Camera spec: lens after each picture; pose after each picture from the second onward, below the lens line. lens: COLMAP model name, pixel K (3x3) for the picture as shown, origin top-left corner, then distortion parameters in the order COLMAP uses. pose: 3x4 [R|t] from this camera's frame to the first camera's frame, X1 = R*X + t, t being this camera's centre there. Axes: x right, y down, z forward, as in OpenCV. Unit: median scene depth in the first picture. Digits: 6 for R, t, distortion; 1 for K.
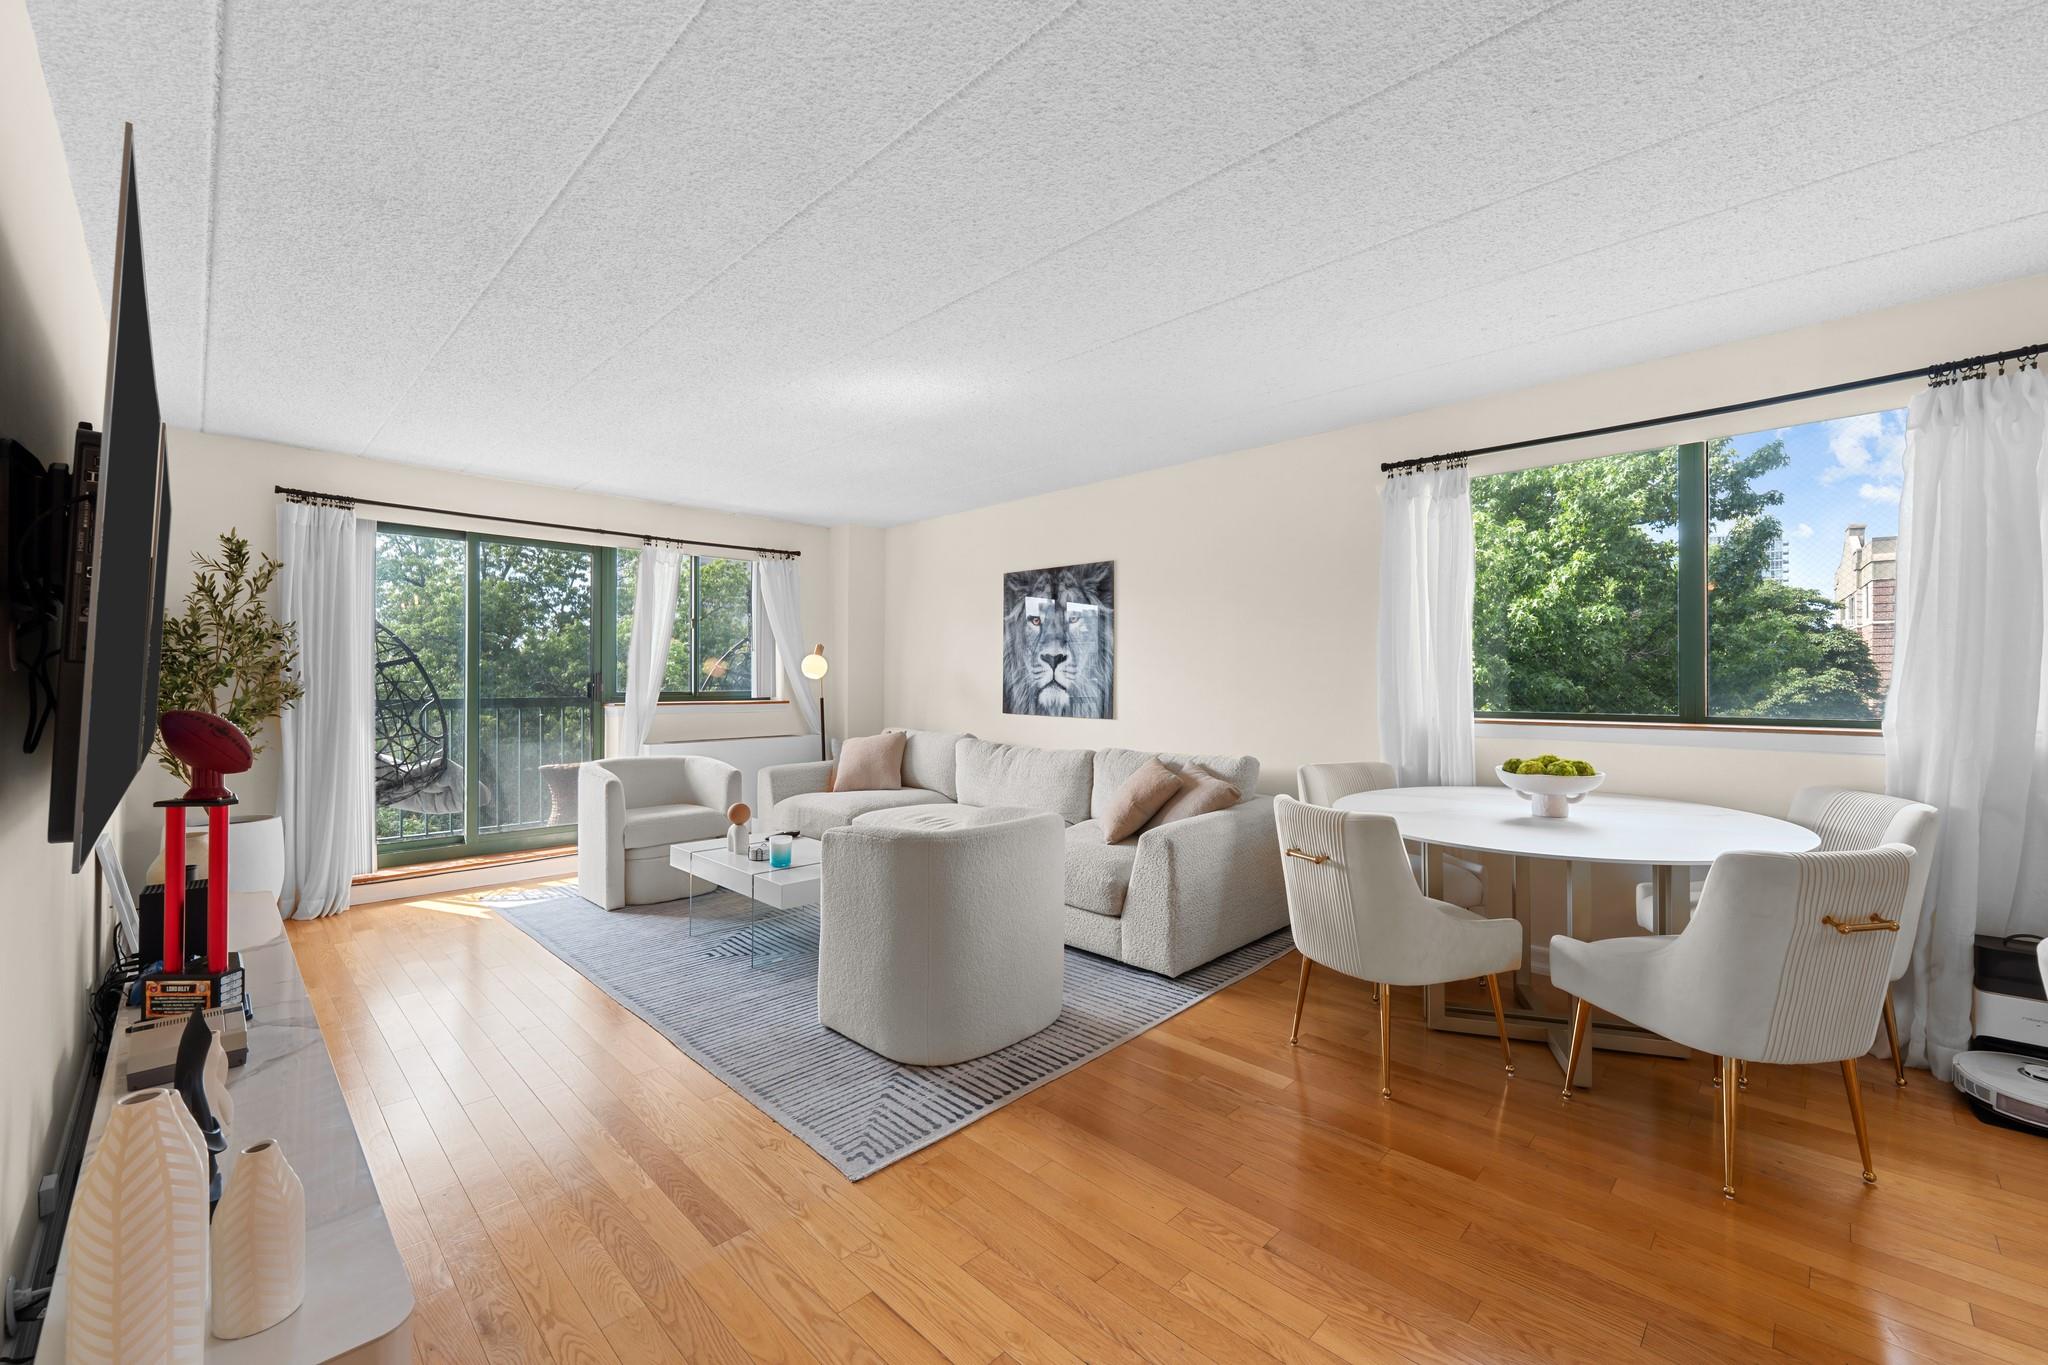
lens RADIAL K [[821.8, 0, 1026.9], [0, 821.8, 673.2], [0, 0, 1]] dist [-0.000371, -0.000077]
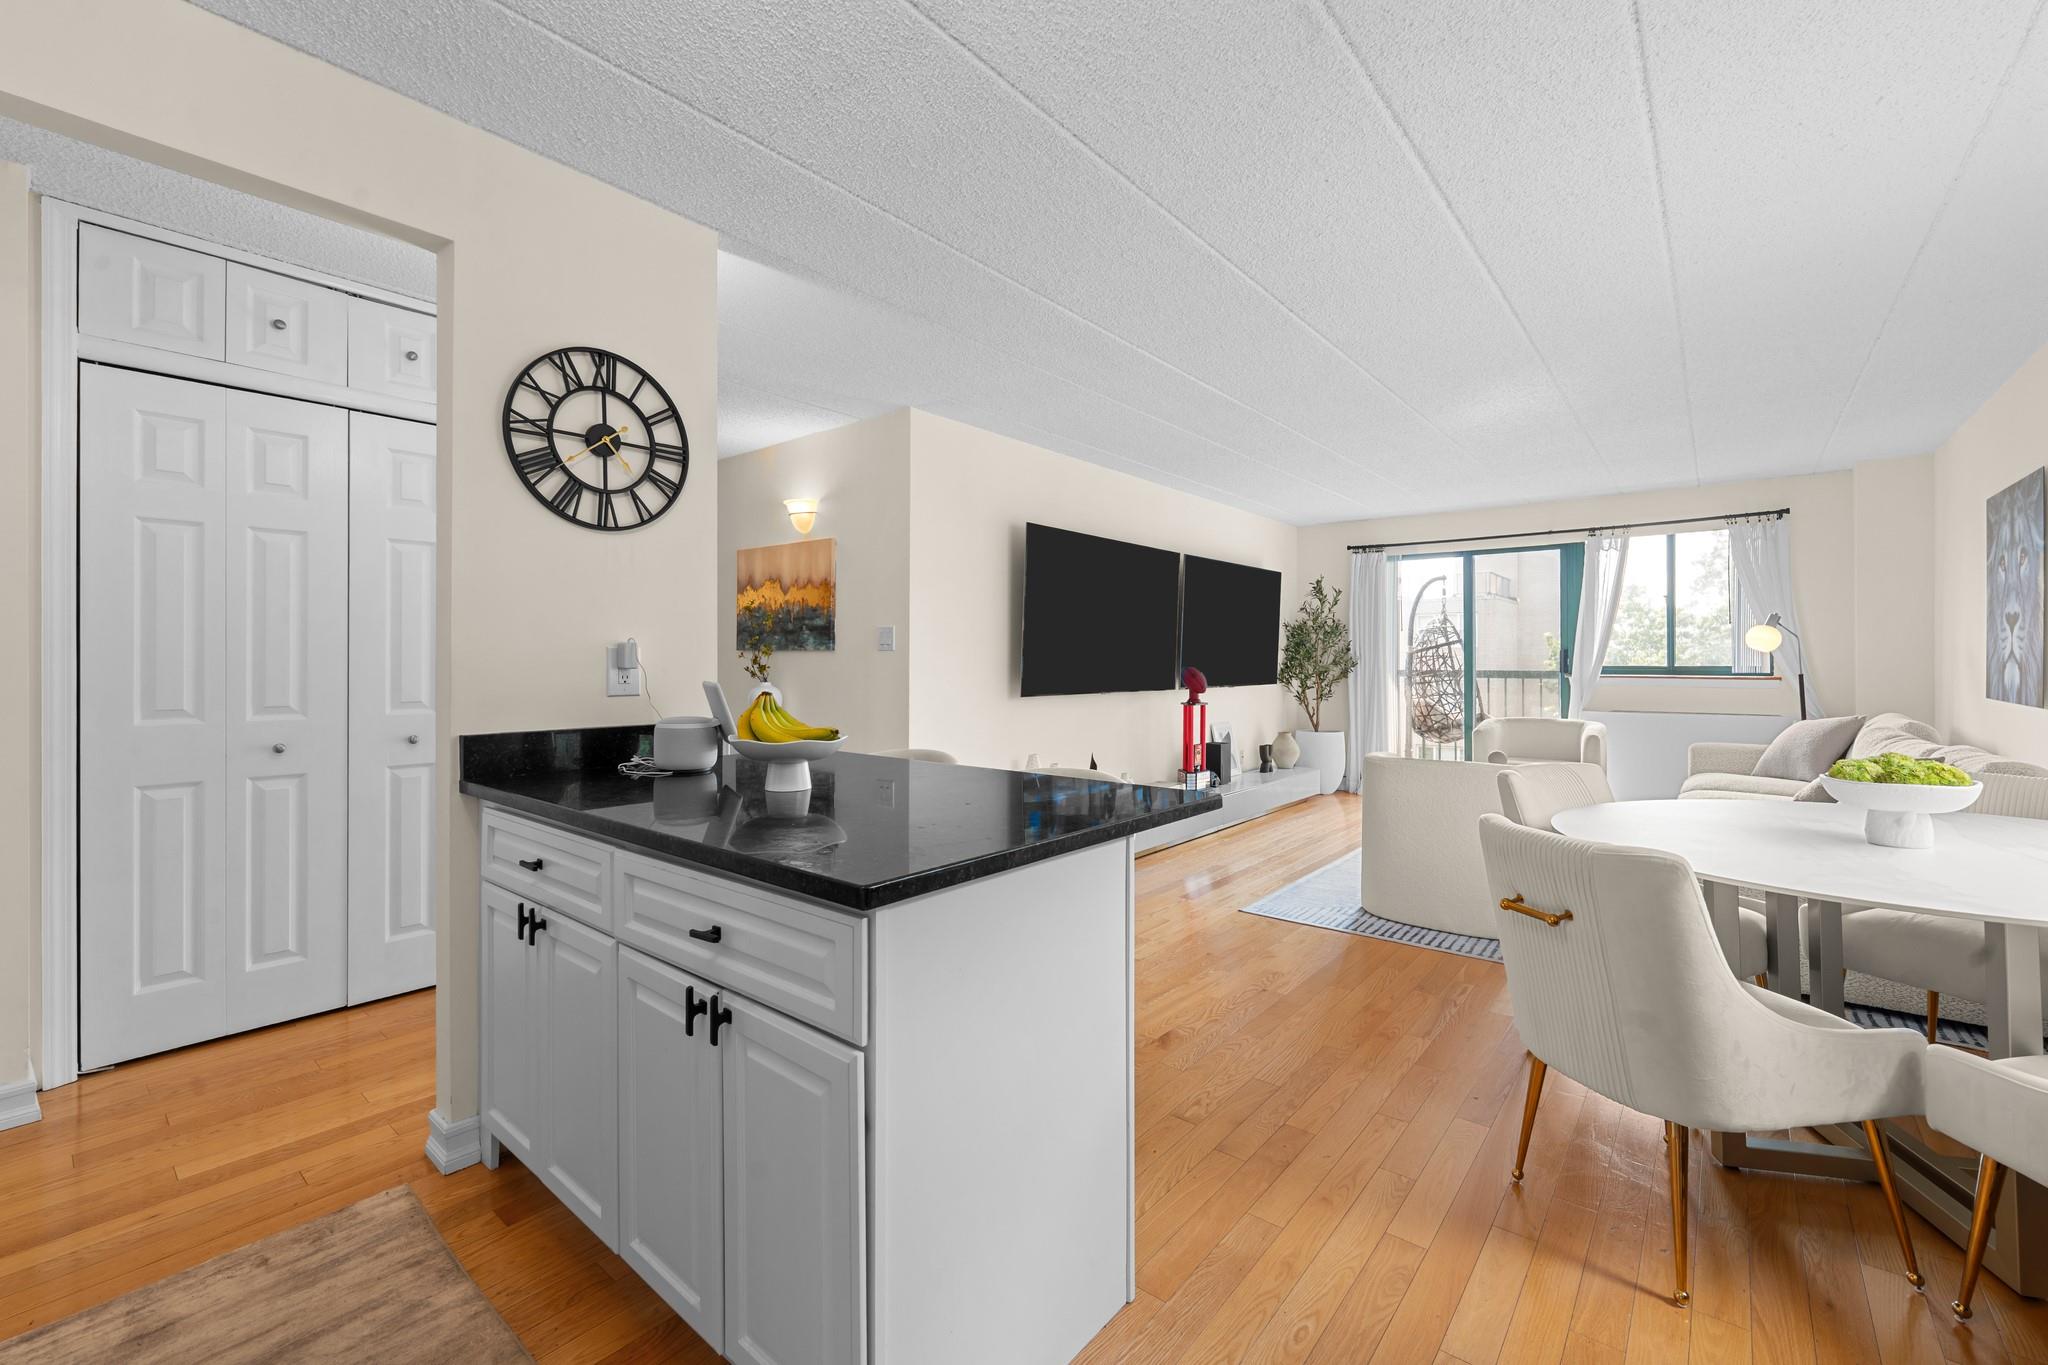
lens RADIAL K [[847.1, 0, 1034.5], [0, 847.1, 646.3], [0, 0, 1]] dist [-0.003112, -0.000508]
pose [[0.087574, -0.017128, -0.996011, 0.697802], [0.007866, 0.999833, -0.016502, 0.010580], [0.996127, -0.006389, 0.087694, 0.139167]]
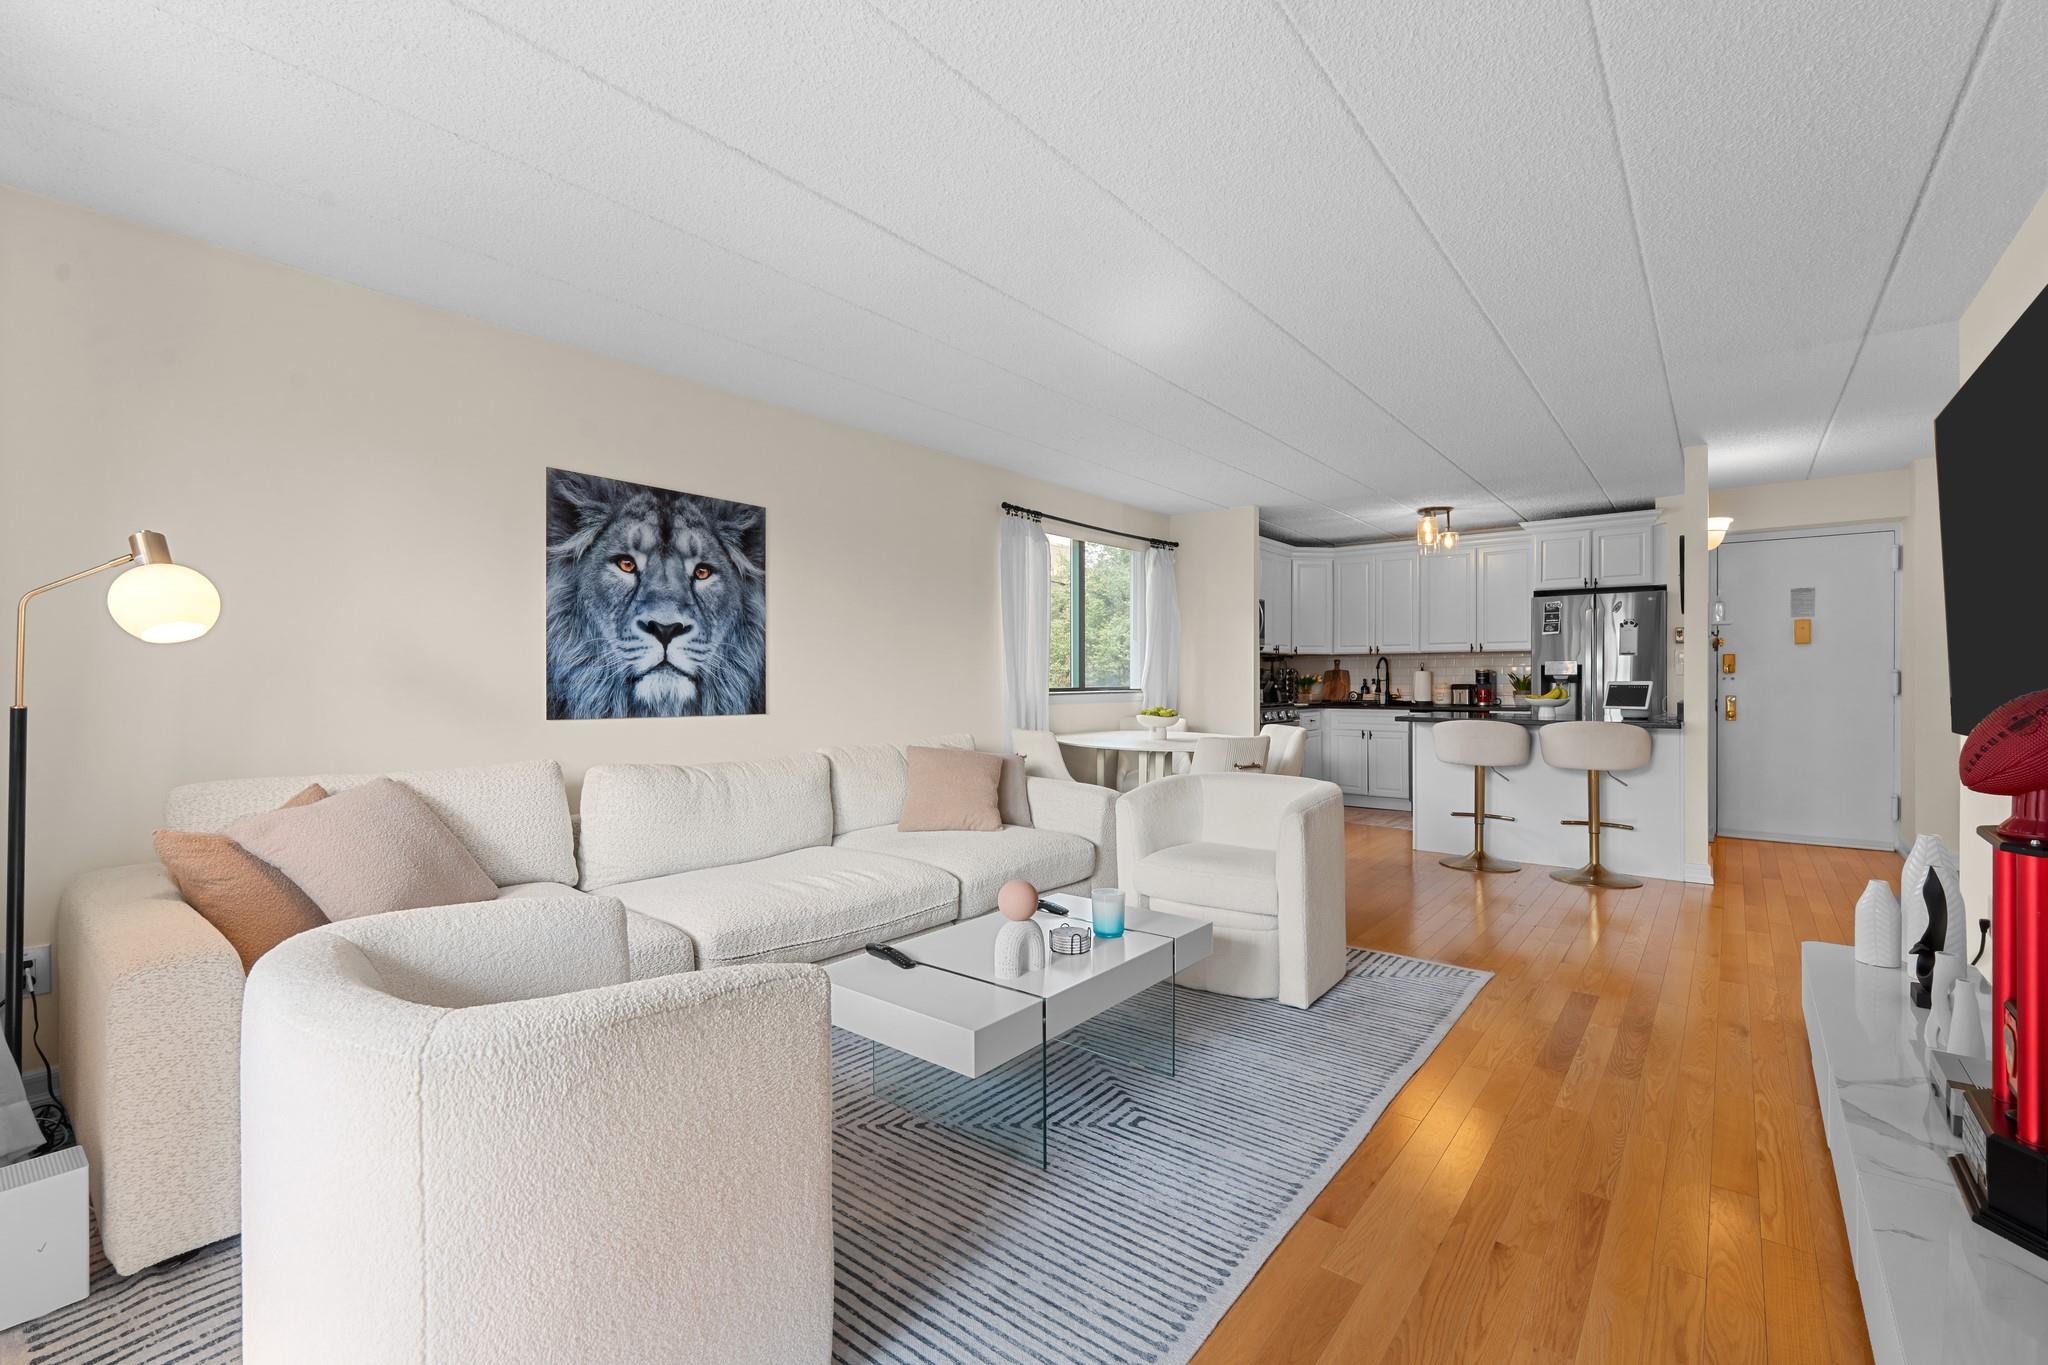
lens RADIAL K [[859.3, 0, 1024.0], [0, 859.3, 682.5], [0, 0, 1]] dist [0.000758, 0.000015]
pose [[-0.089534, -0.002995, 0.995979, -0.713077], [-0.005297, 0.999983, 0.002531, 0.023088], [-0.995970, -0.005049, -0.089549, 0.824378]]
